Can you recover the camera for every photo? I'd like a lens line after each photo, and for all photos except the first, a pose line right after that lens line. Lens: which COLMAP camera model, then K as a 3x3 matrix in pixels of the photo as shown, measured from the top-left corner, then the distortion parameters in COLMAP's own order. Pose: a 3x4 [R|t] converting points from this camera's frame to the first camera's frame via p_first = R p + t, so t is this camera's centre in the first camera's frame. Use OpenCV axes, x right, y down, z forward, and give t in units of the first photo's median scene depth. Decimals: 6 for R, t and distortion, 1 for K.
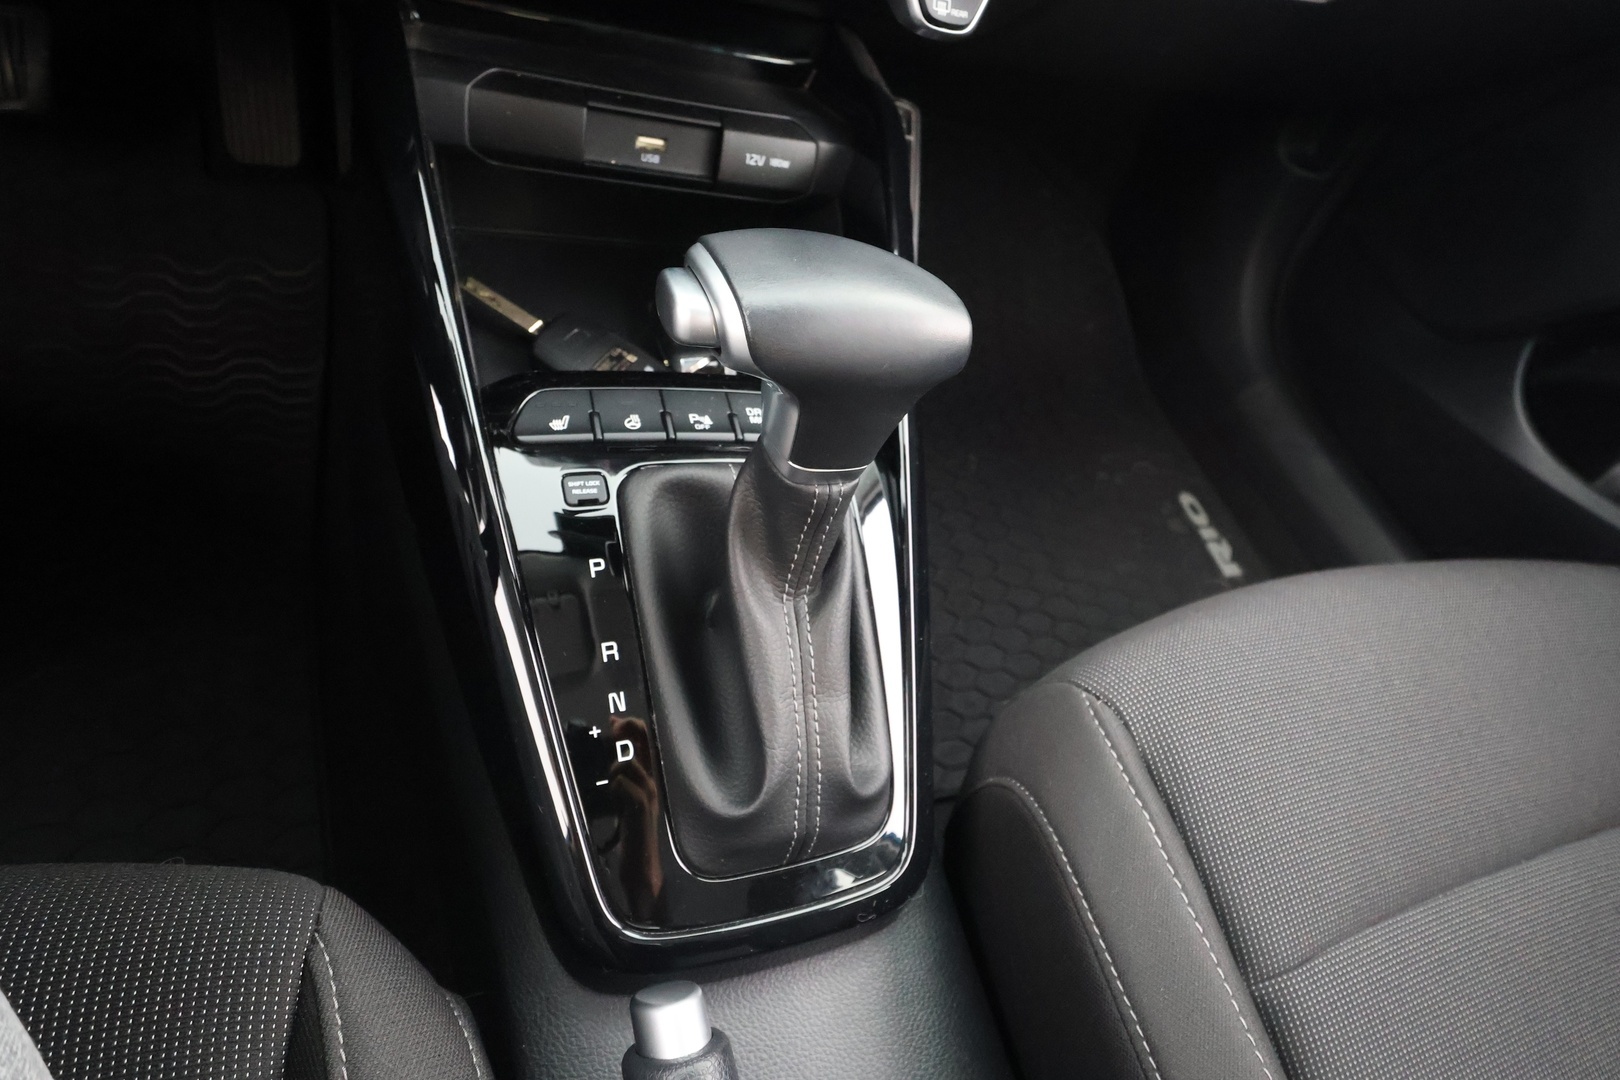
lens RADIAL K [[942.2, 0, 804.0], [0, 942.2, 528.4], [0, 0, 1]] dist [0.003796, 0.000280]
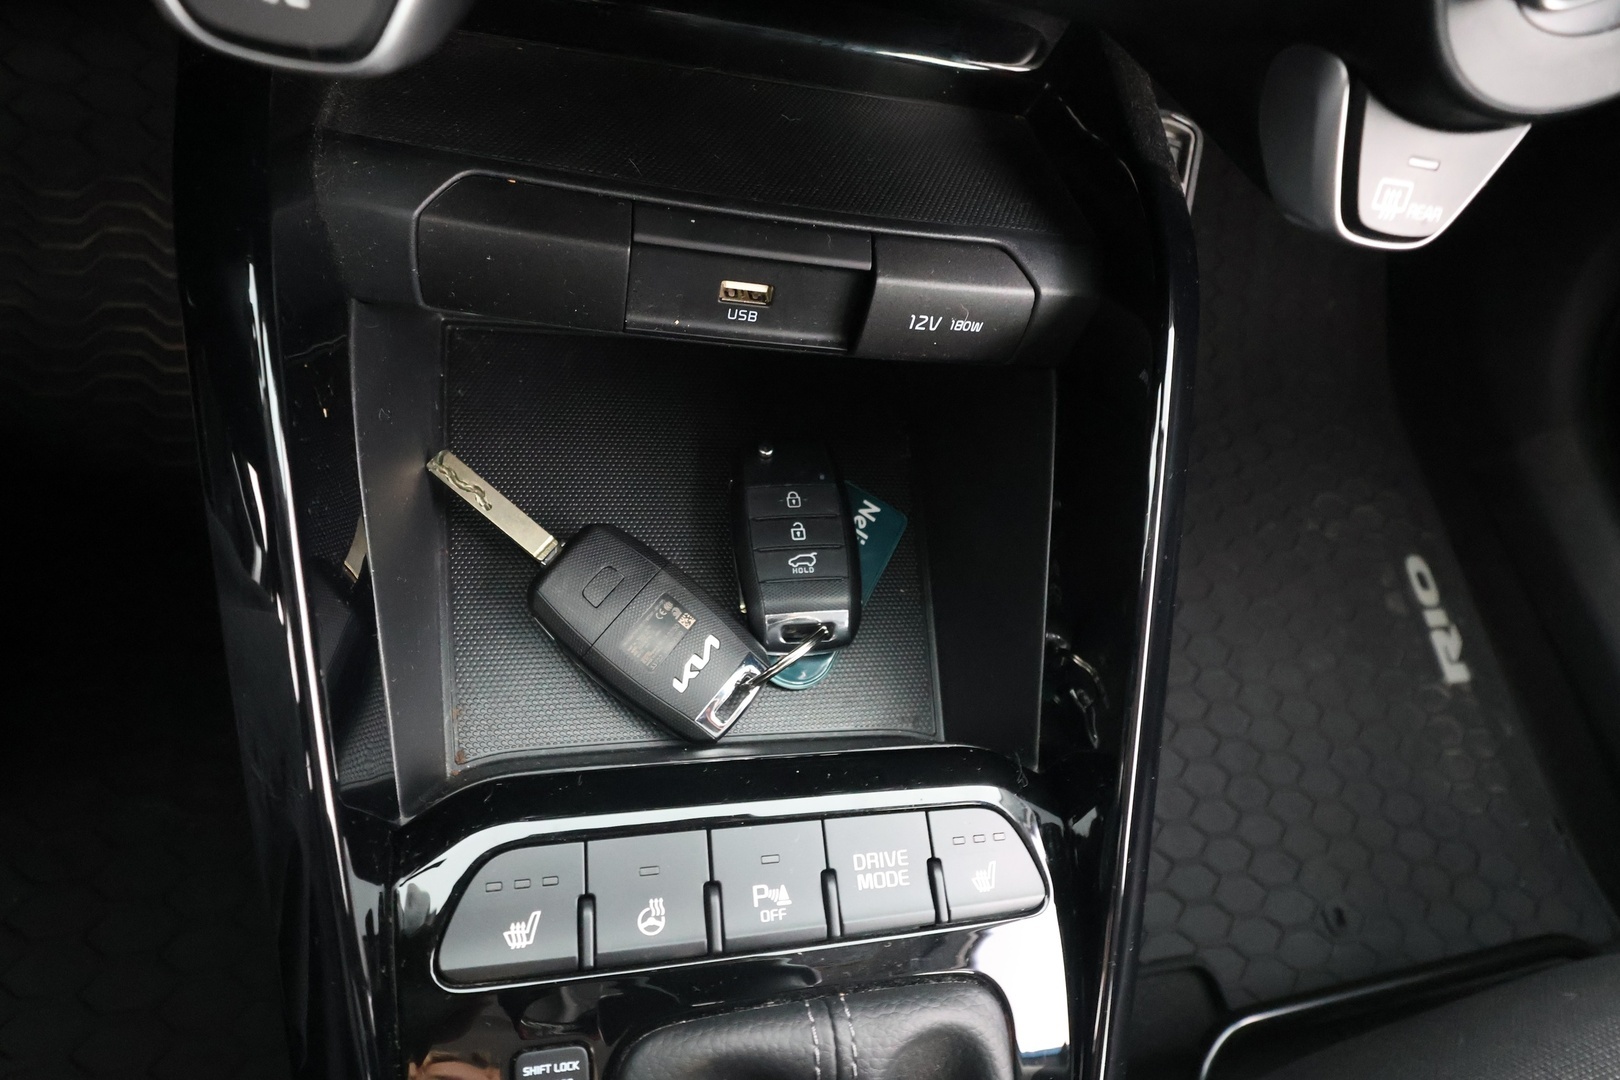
lens RADIAL K [[942.2, 0, 805.8], [0, 942.2, 540.0], [0, 0, 1]] dist [0.003796, 0.000280]
pose [[0.987557, 0.129760, -0.088847, -0.054853], [-0.105872, 0.966330, 0.234514, -0.388377], [0.116286, -0.222190, 0.968044, 0.408650]]
